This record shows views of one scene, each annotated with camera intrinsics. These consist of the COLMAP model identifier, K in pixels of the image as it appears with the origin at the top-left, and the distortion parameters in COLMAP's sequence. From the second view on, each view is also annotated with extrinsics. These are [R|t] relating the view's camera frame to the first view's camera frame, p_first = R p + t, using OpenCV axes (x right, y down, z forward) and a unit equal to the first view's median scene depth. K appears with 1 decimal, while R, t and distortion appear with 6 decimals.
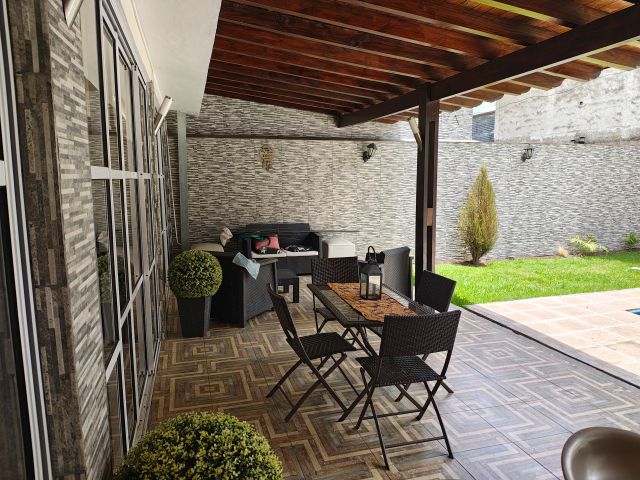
lens RADIAL K [[464.0, 0, 321.1], [0, 464.0, 240.7], [0, 0, 1]] dist [-0.039565, -0.005675]
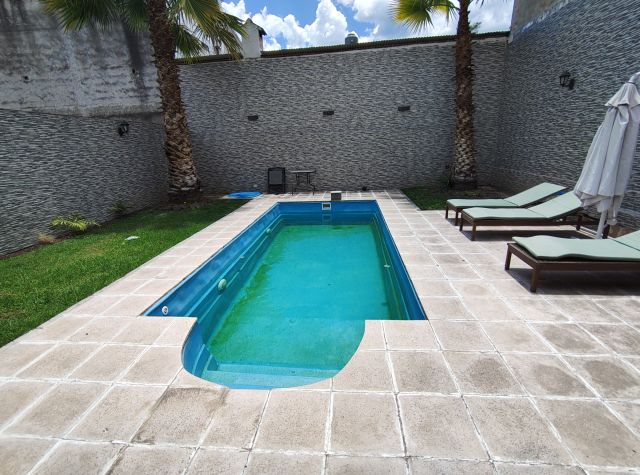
lens RADIAL K [[303.9, 0, 321.8], [0, 303.9, 236.4], [0, 0, 1]] dist [0.001179, 0.004110]
pose [[0.366810, -0.278972, 0.887482, 0.194493], [0.167433, 0.958198, 0.231998, -0.026241], [-0.915105, 0.063495, 0.398186, 0.270843]]
